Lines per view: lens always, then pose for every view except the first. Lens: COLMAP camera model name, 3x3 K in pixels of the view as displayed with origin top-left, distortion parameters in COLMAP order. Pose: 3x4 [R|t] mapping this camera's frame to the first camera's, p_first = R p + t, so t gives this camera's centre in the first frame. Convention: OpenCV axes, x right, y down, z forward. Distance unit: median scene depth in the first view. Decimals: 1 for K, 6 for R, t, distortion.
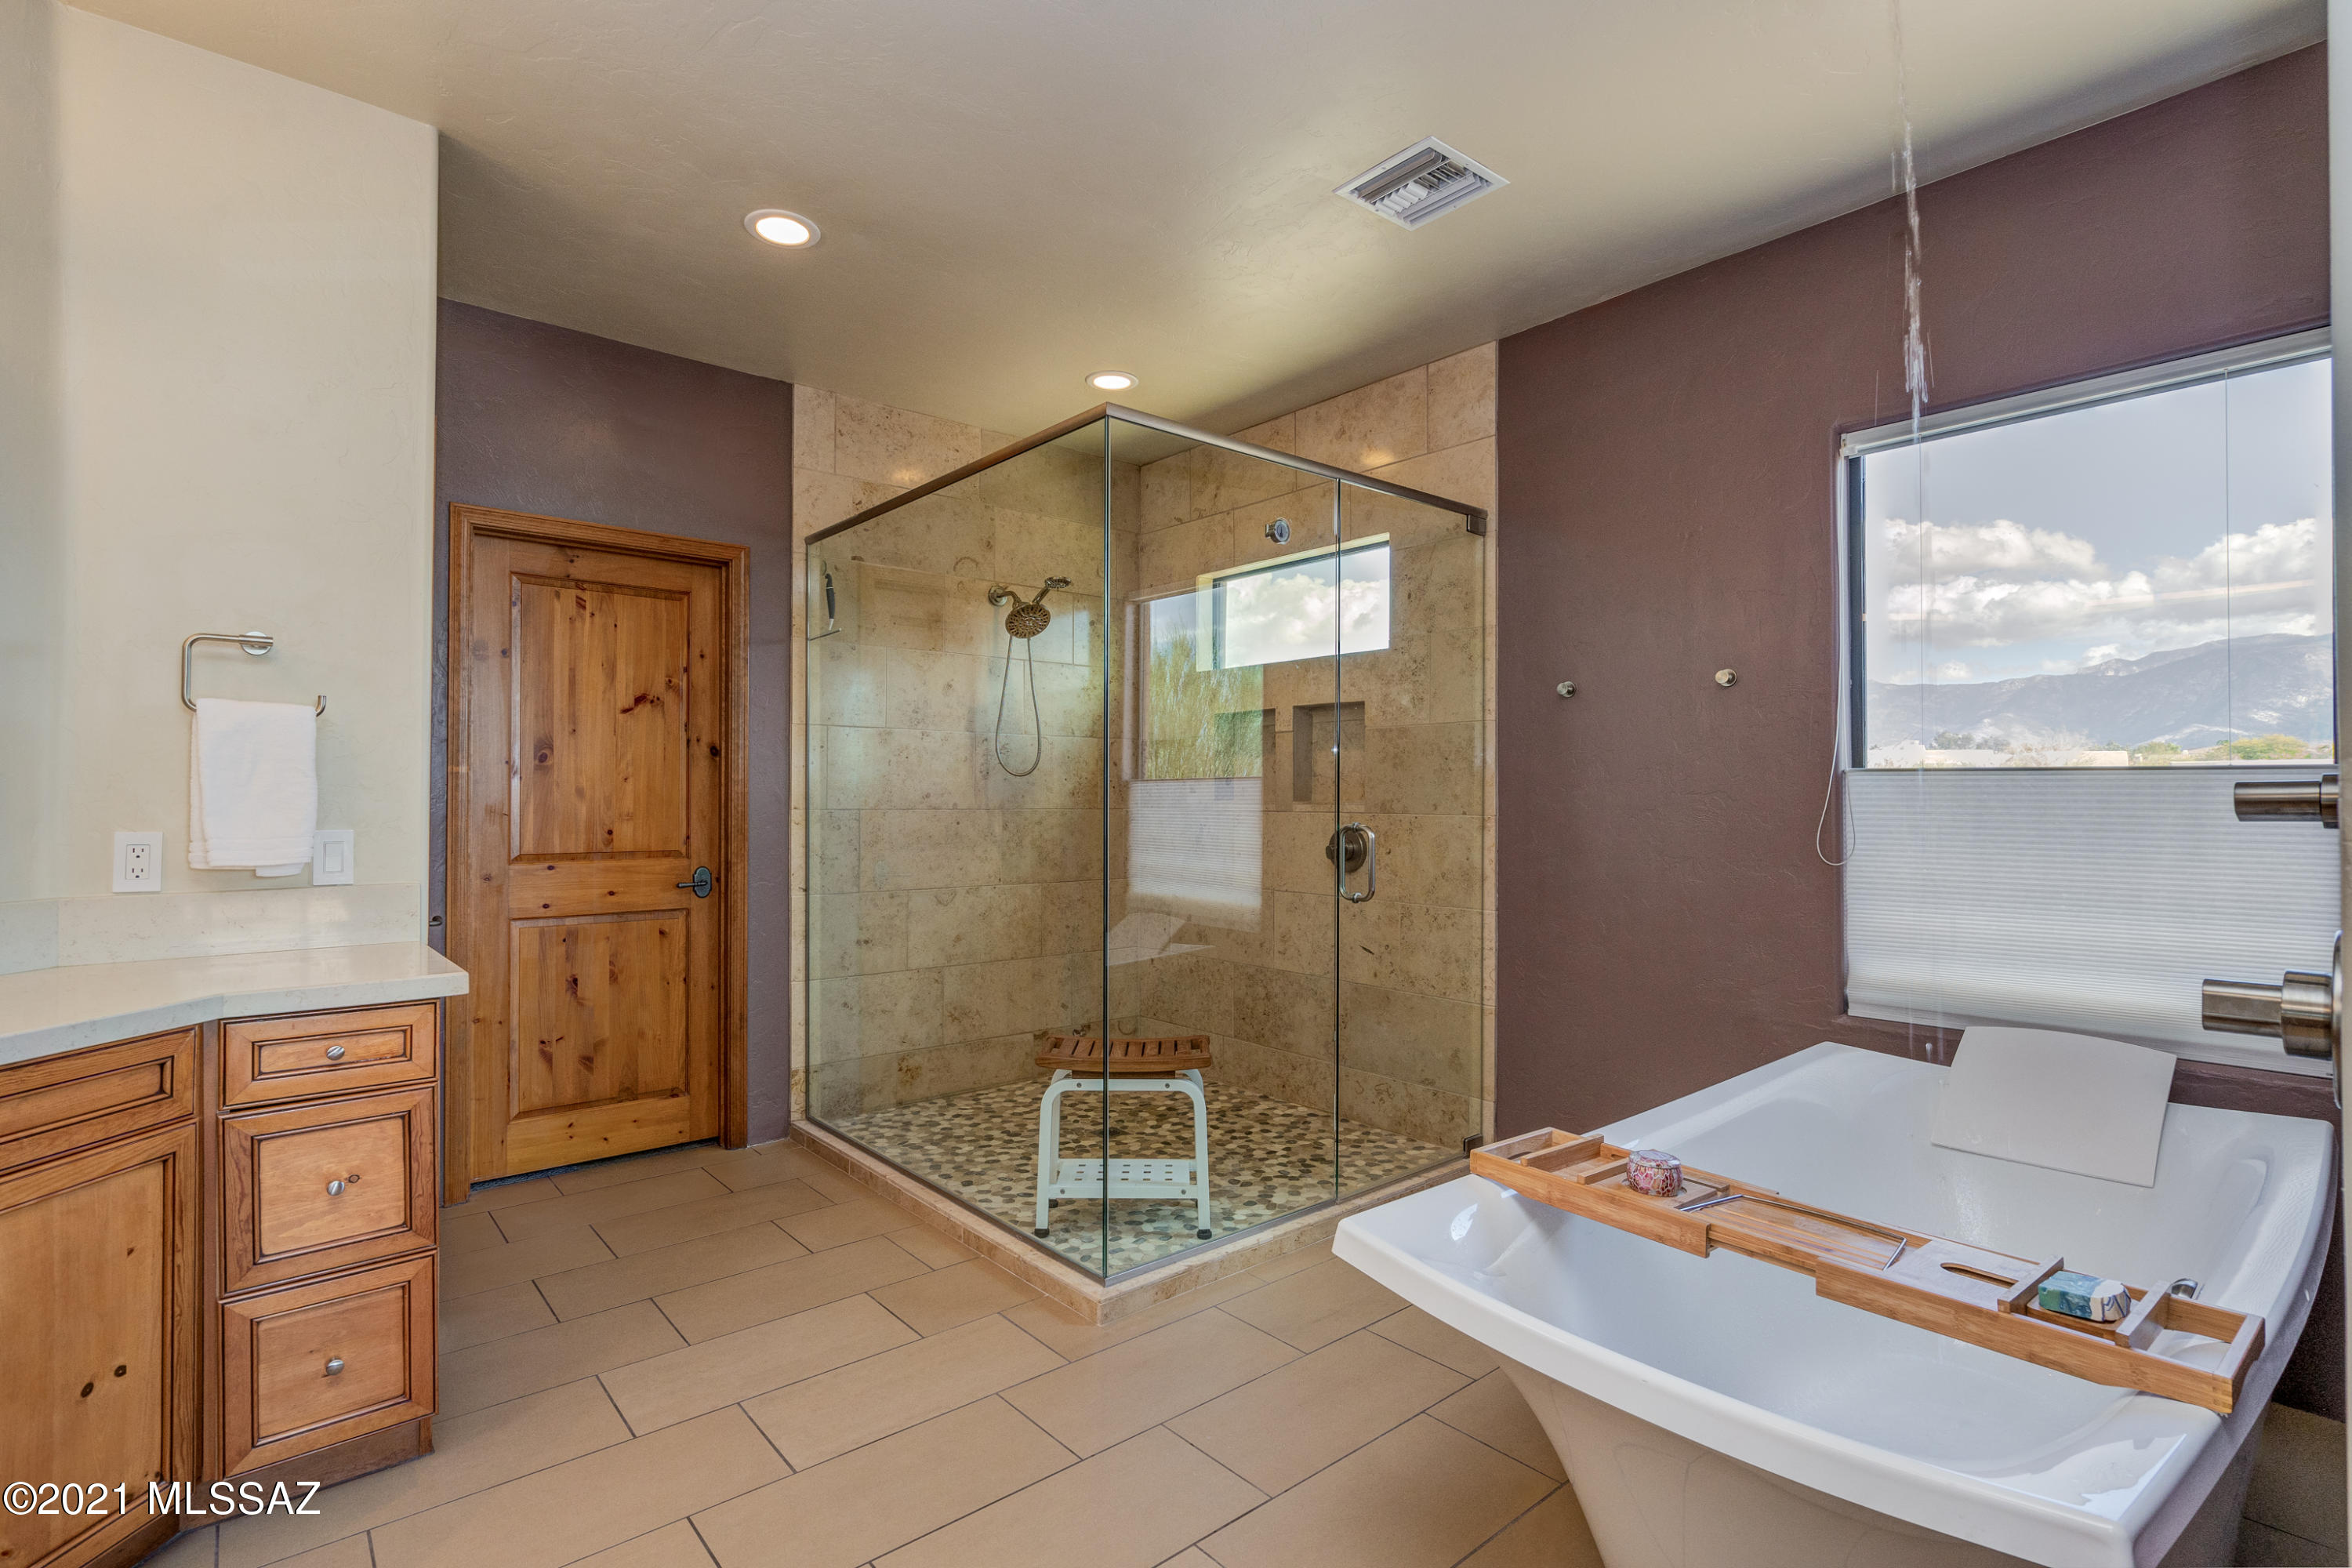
lens RADIAL K [[1105.6, 0, 1177.1], [0, 1105.6, 795.9], [0, 0, 1]] dist [-0.001643, 0.000037]
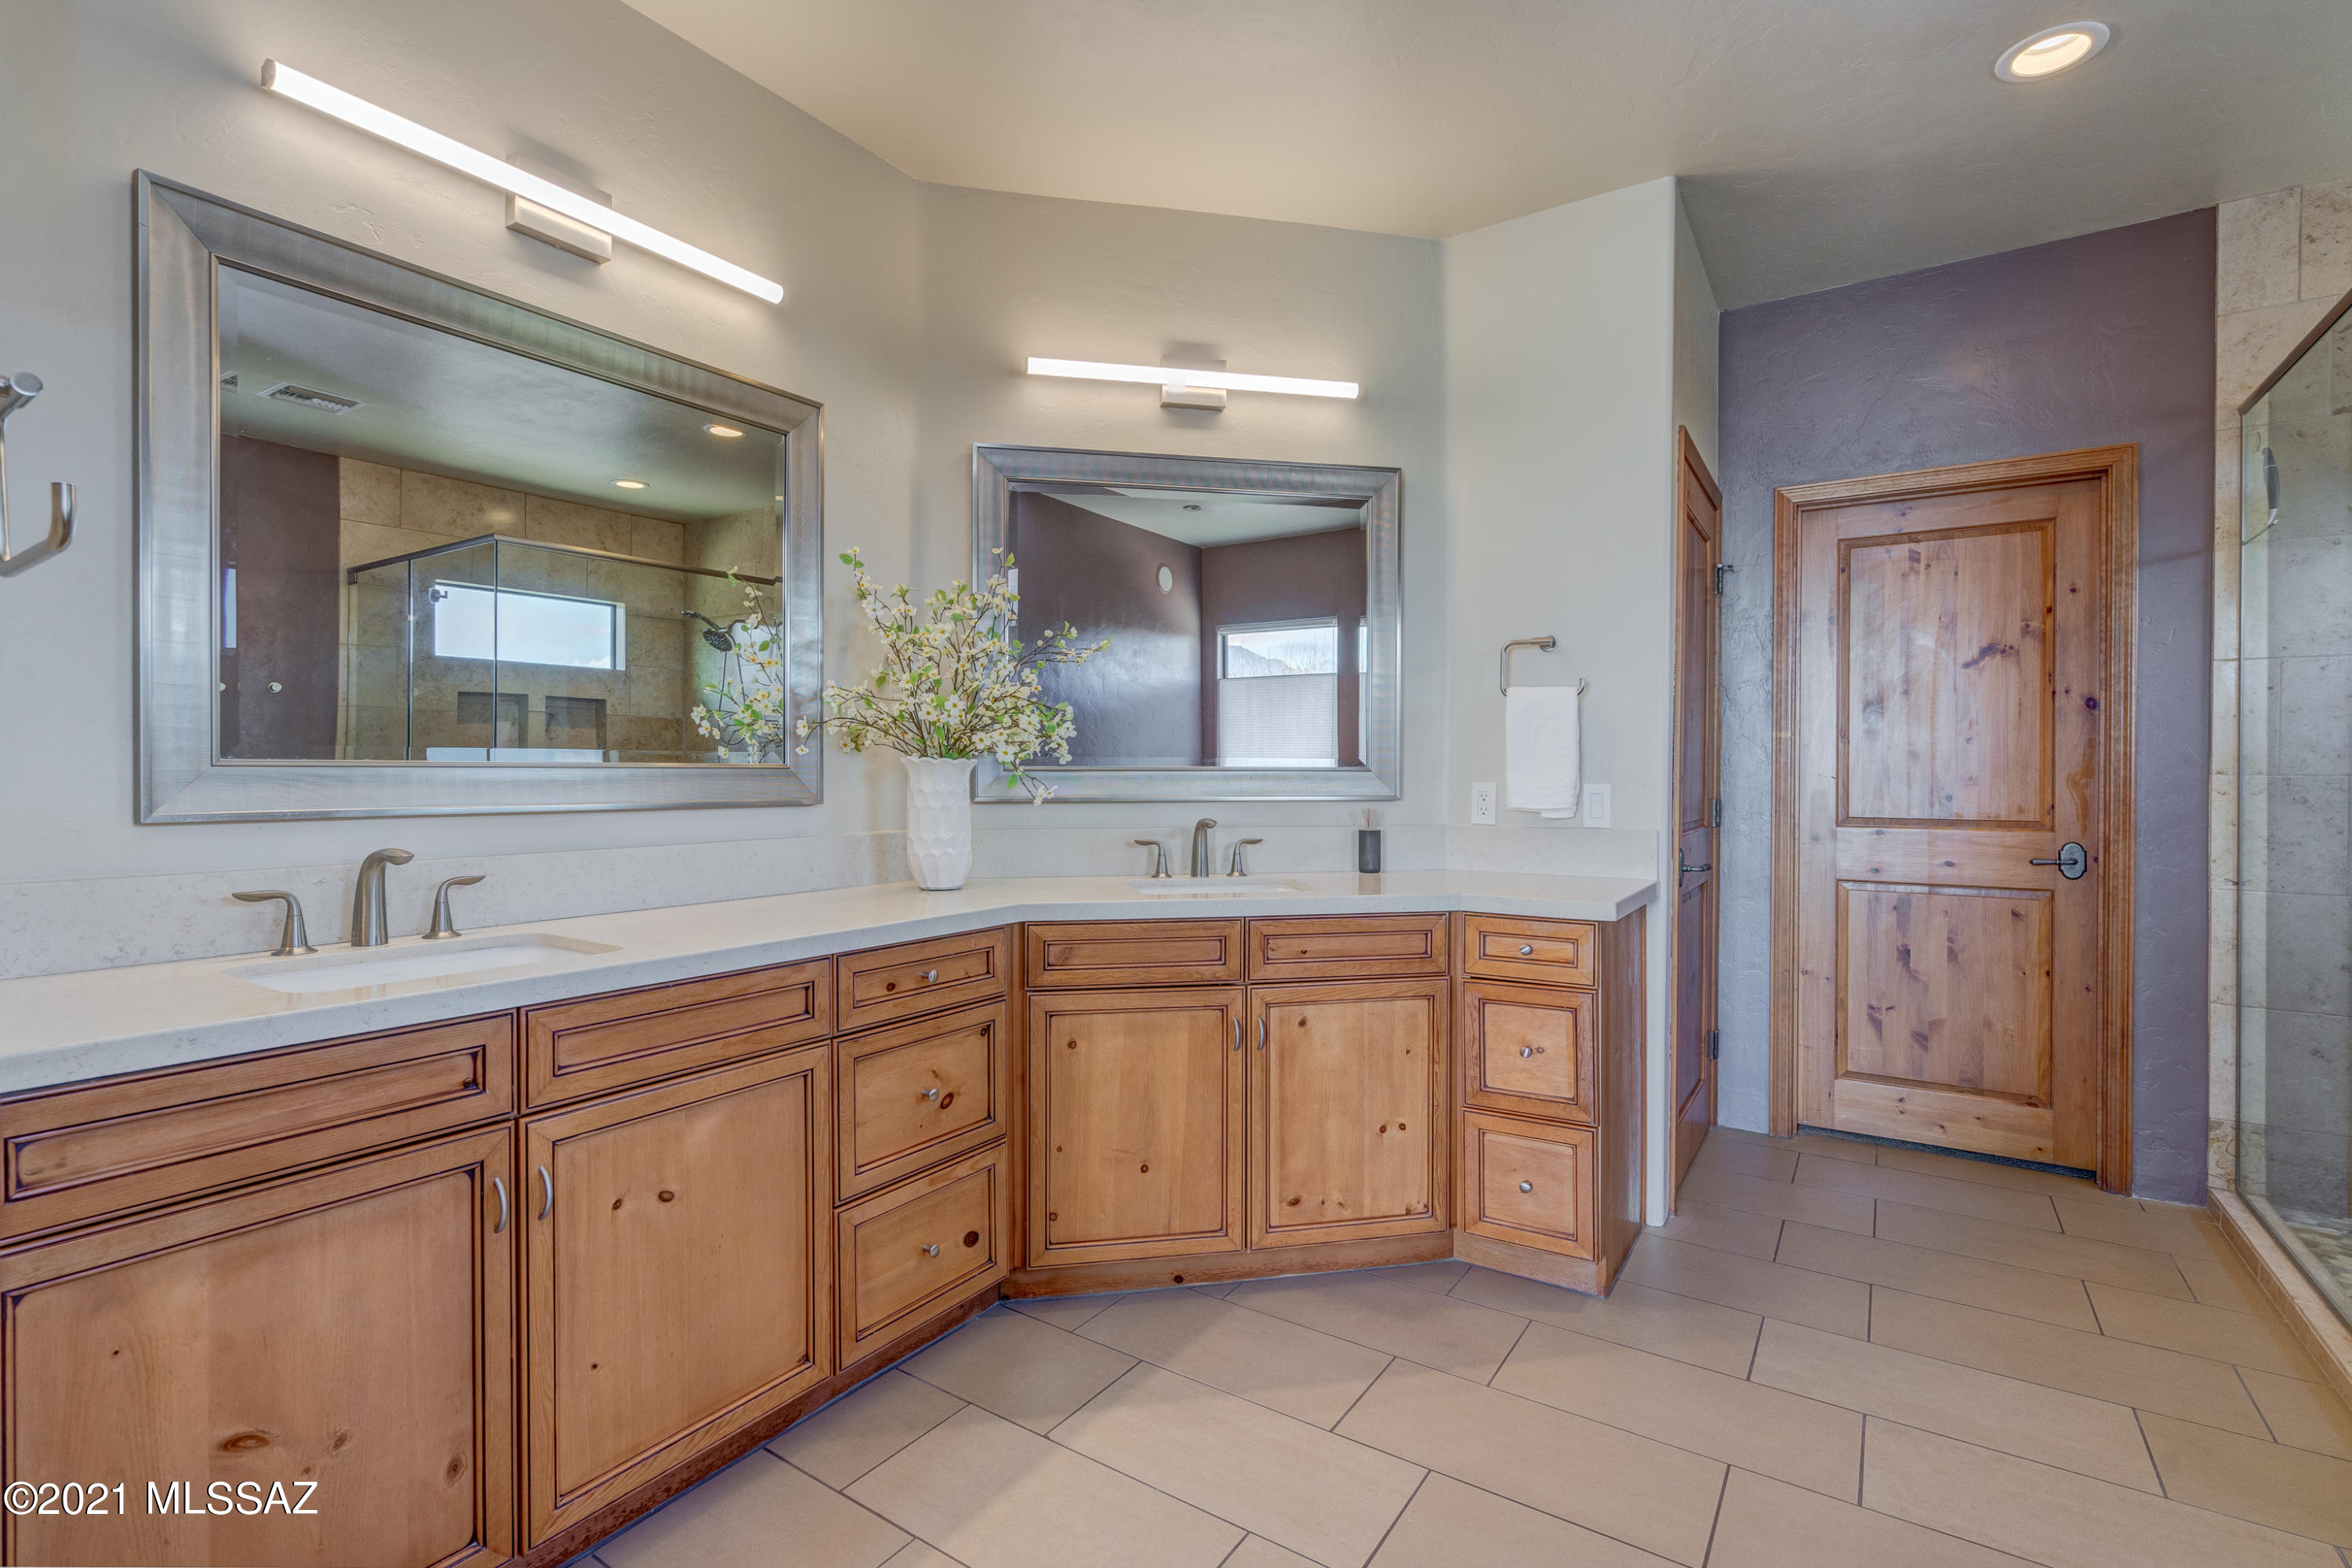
lens RADIAL K [[1092.4, 0, 1176.0], [0, 1092.4, 784.0], [0, 0, 1]] dist [0.001025, 0.000080]
pose [[0.265938, 0.007528, -0.963961, 0.198549], [0.001653, 0.999964, 0.008266, 0.012415], [0.963989, -0.003792, 0.265916, 0.132114]]
